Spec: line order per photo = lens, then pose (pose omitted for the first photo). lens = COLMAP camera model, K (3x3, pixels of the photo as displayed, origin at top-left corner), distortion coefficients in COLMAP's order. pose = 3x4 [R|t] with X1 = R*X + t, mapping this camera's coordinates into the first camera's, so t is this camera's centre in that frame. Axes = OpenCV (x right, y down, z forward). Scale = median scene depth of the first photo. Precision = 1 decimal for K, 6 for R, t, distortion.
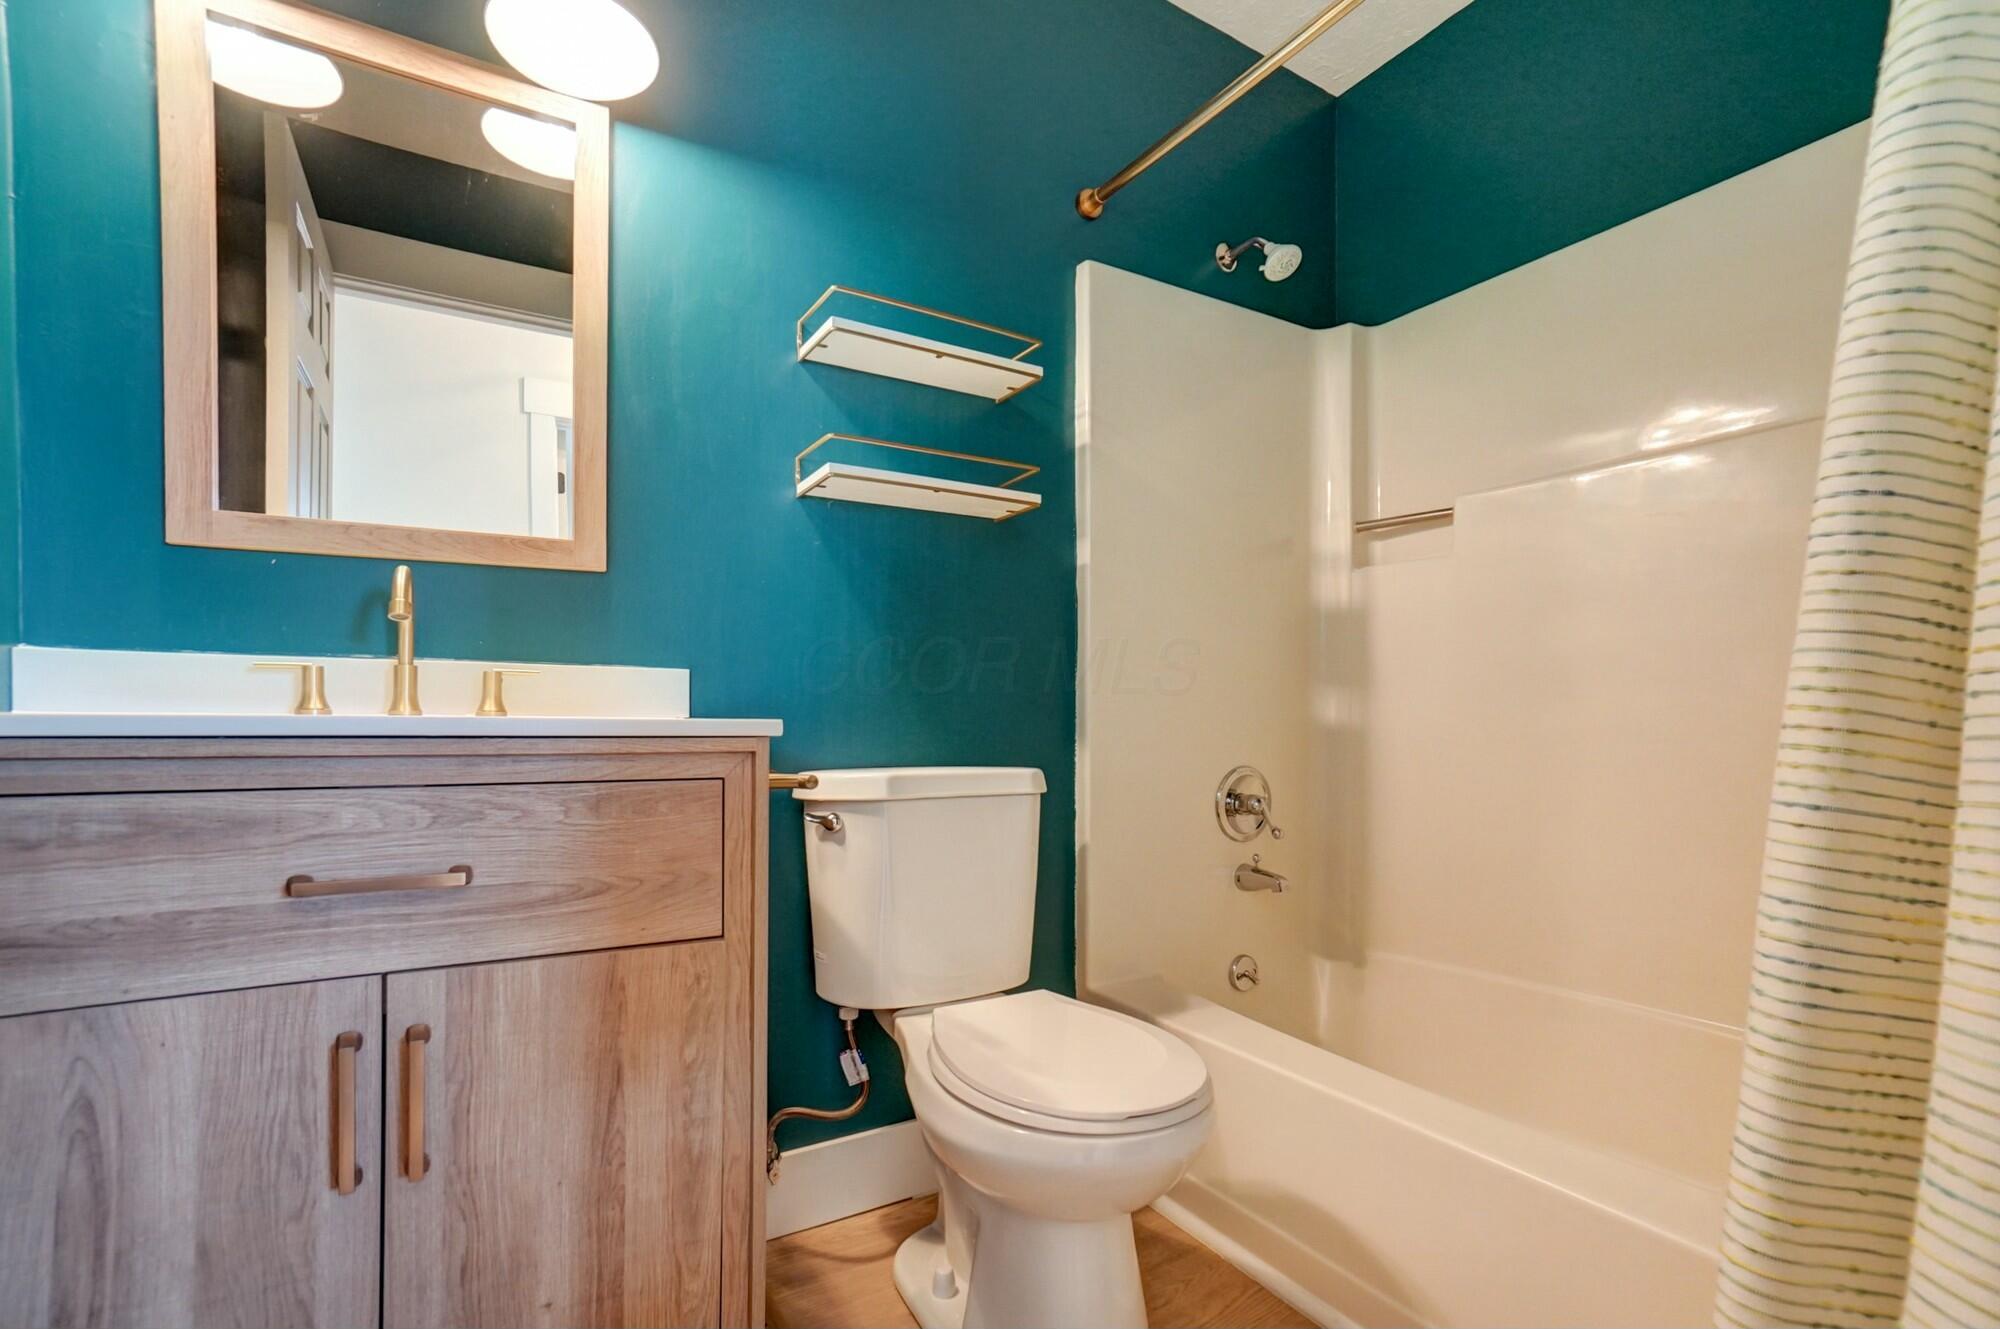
lens RADIAL K [[835.7, 0, 1000.0], [0, 835.7, 664.5], [0, 0, 1]] dist [-0.033138, 0.019368]
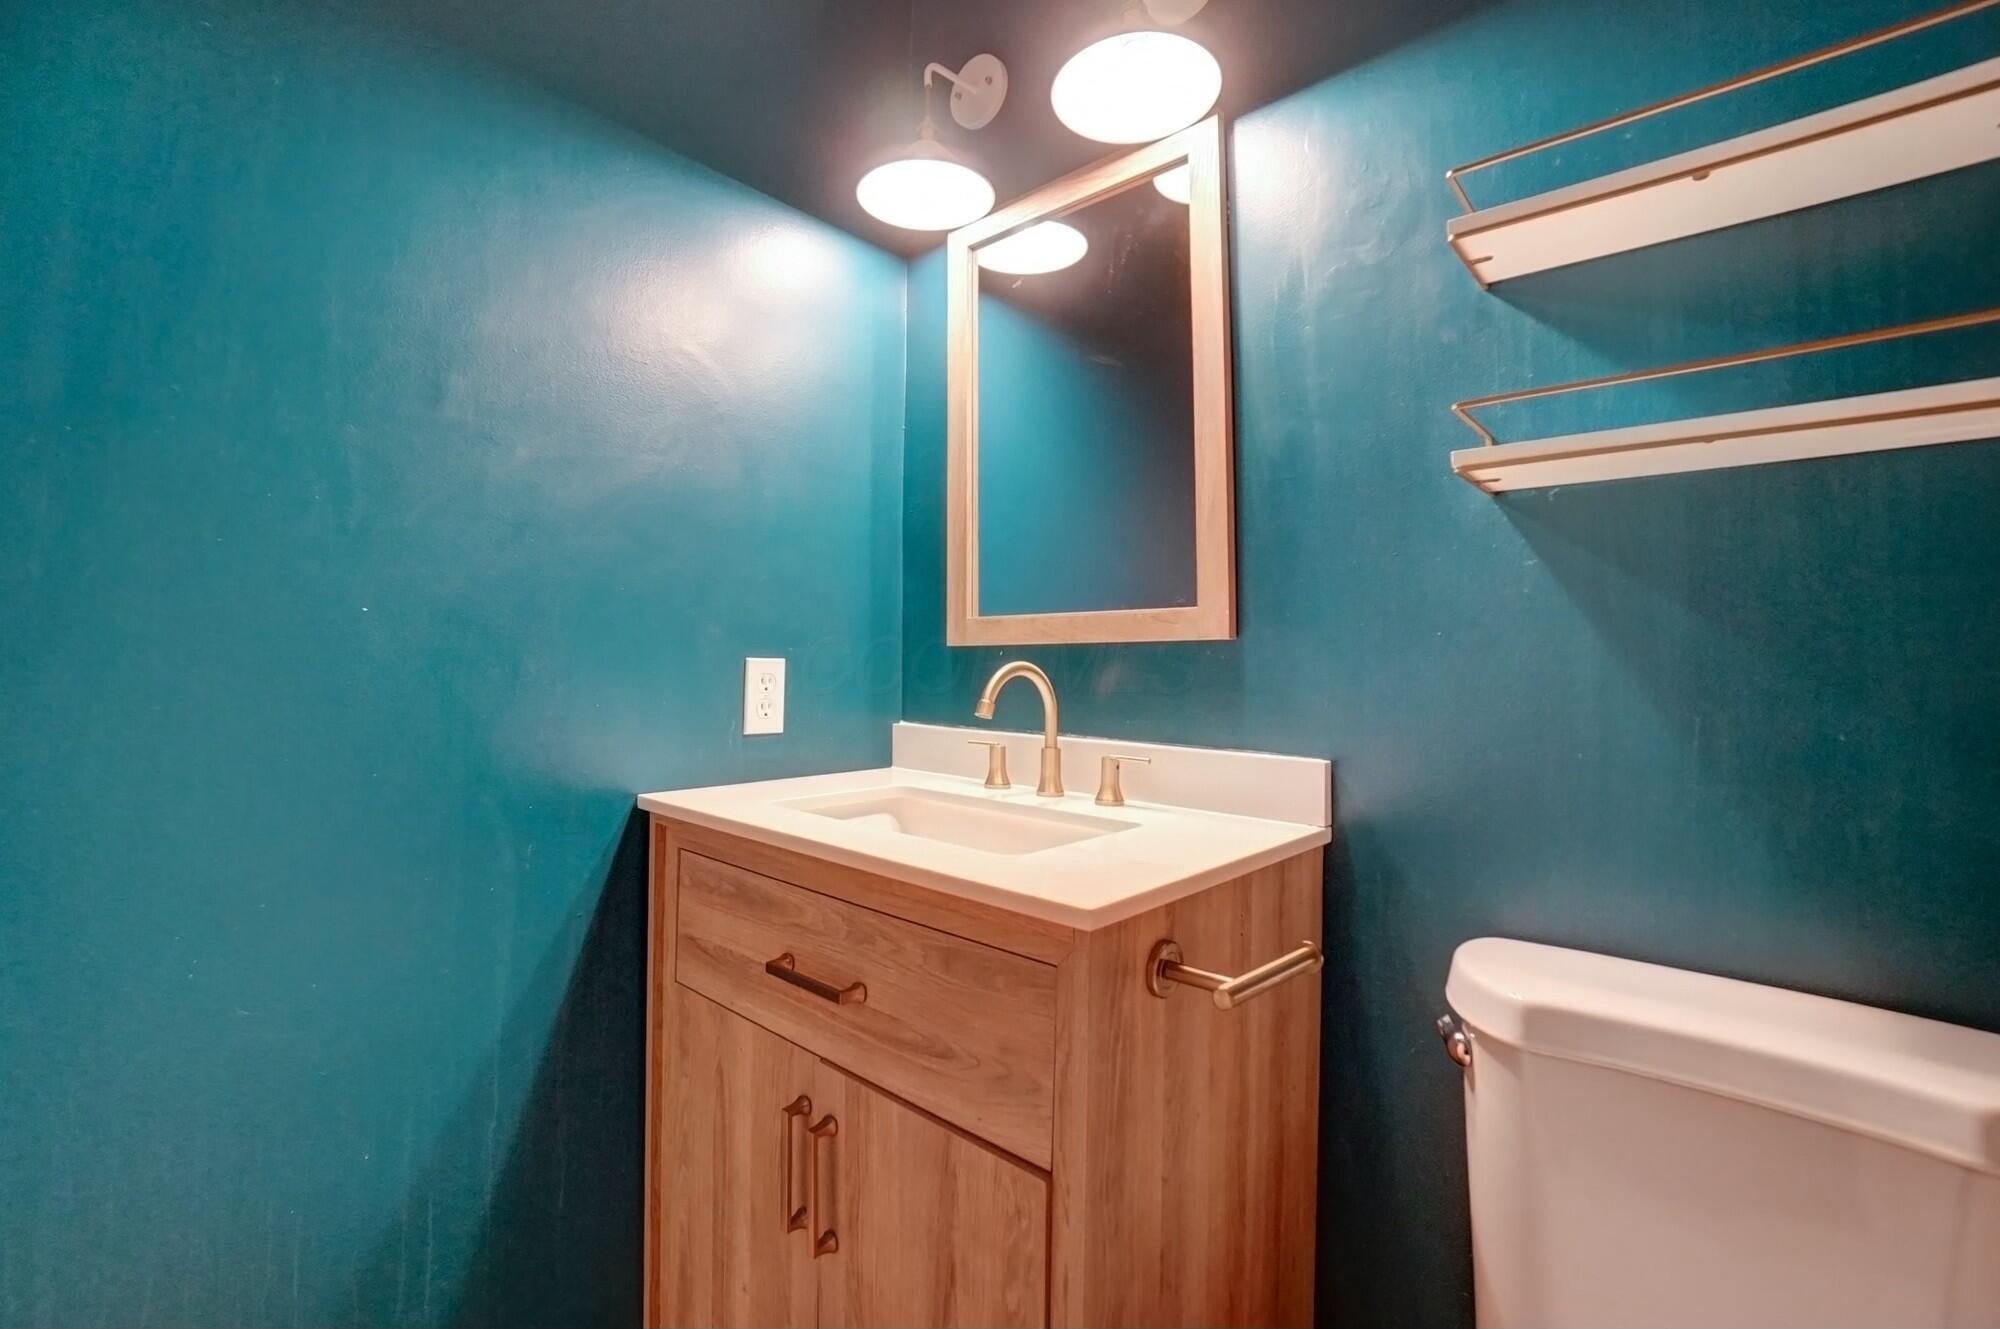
lens RADIAL K [[835.7, 0, 1000.0], [0, 835.7, 664.5], [0, 0, 1]] dist [-0.033138, 0.019368]
pose [[0.372328, -0.011303, -0.928032, 0.390703], [0.025945, 0.999662, -0.001766, -0.151857], [0.927738, -0.023421, 0.372495, 0.751628]]
